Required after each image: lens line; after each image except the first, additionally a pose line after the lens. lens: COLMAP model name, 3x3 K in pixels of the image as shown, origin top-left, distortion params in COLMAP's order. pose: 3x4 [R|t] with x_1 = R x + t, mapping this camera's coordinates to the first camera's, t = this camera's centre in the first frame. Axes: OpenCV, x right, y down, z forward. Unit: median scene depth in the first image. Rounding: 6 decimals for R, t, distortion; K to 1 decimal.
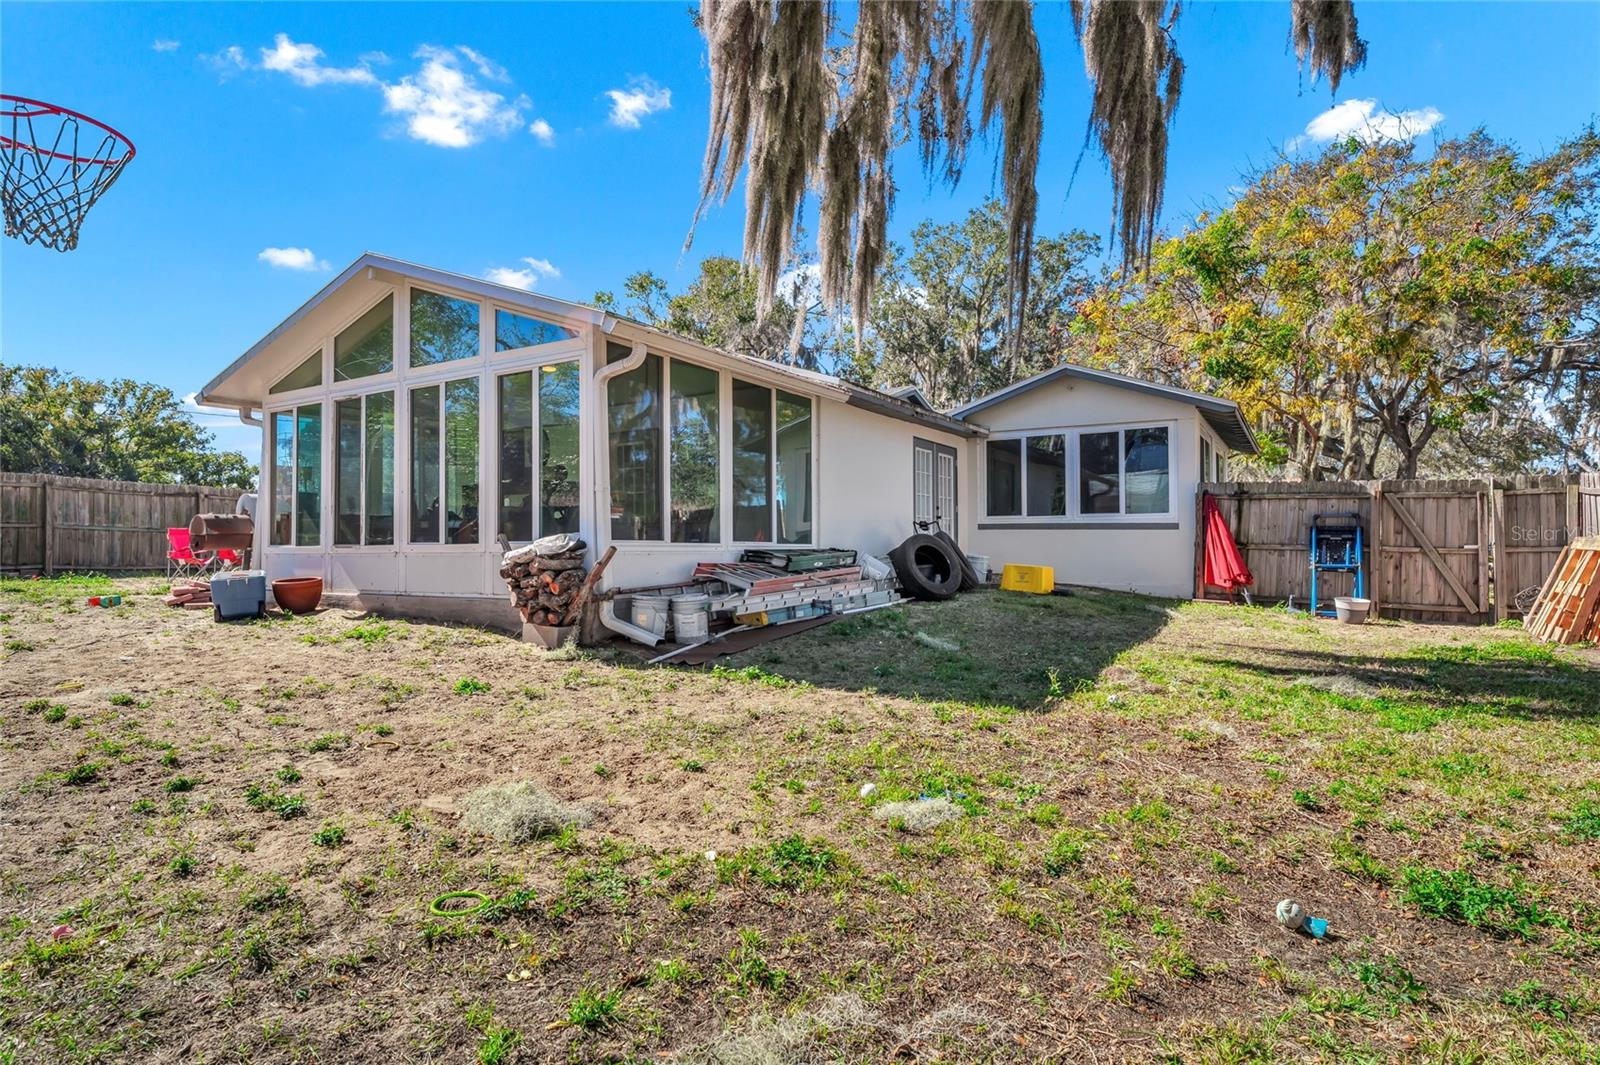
lens RADIAL K [[853.5, 0, 800.0], [0, 853.5, 532.5], [0, 0, 1]] dist [-0.002465, -0.000059]
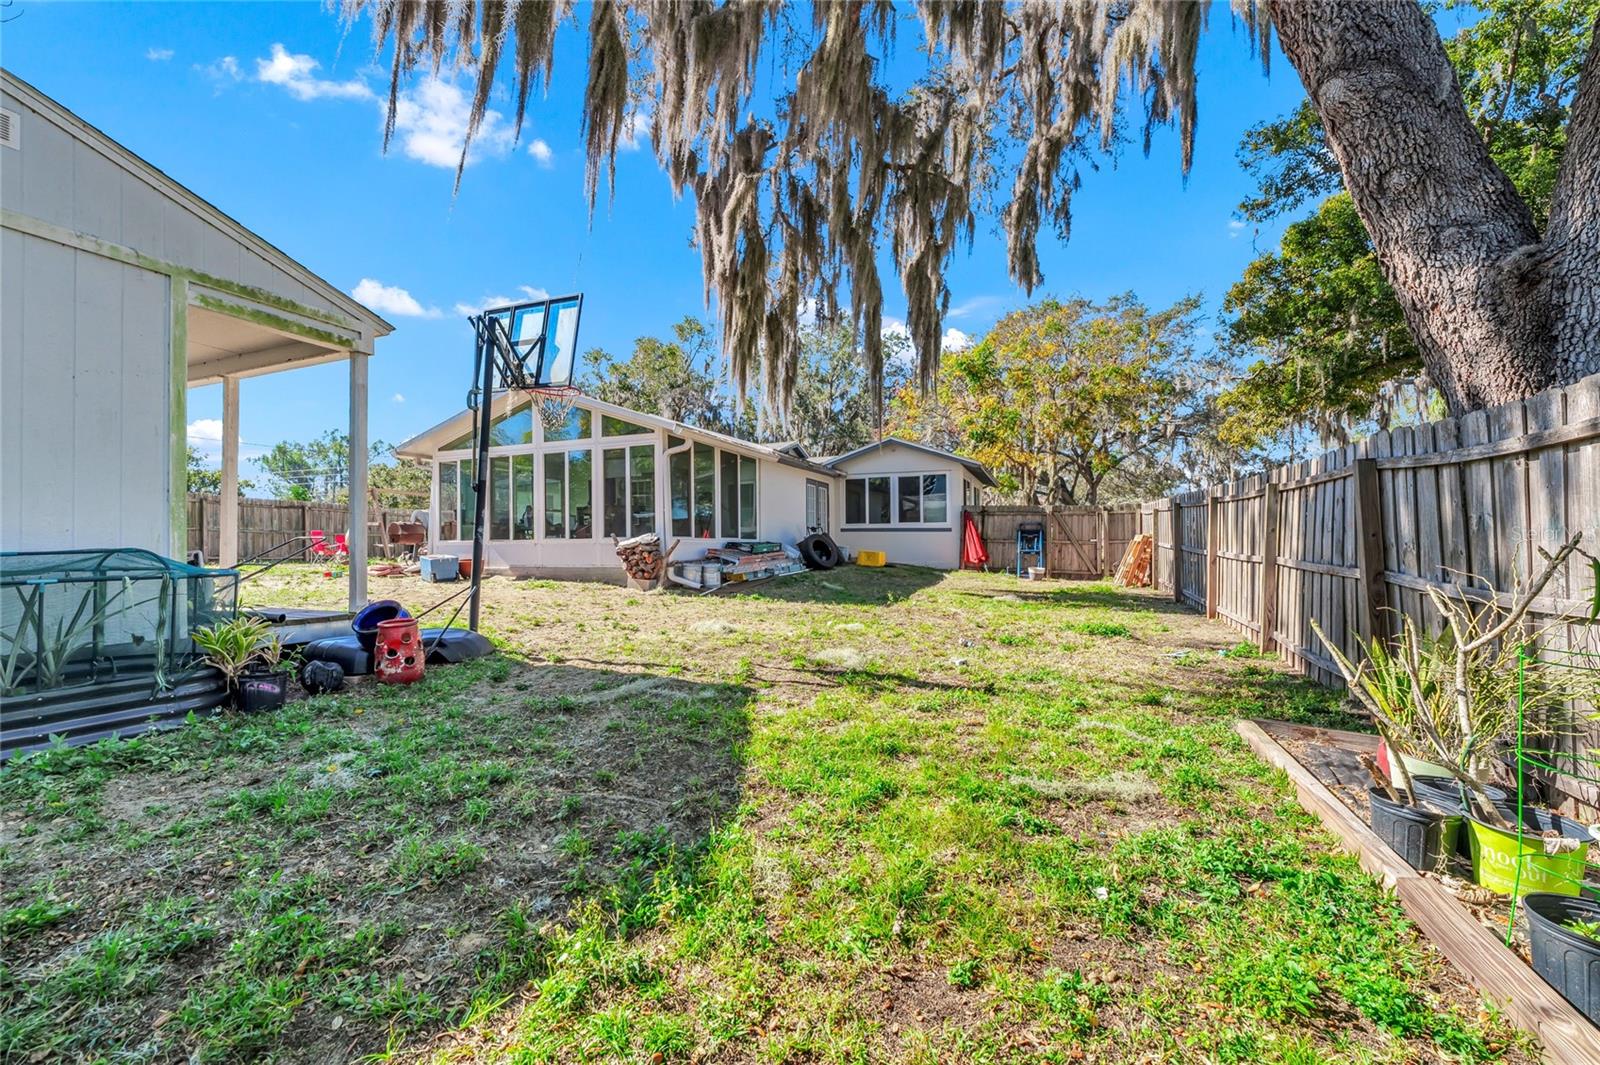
lens RADIAL K [[665.6, 0, 788.3], [0, 665.6, 532.1], [0, 0, 1]] dist [-0.000375, -0.000546]
pose [[0.987586, 0.000167, 0.157081, -0.142657], [0.000548, 0.999990, -0.004507, 0.004576], [-0.157080, 0.004537, 0.987575, -0.405717]]
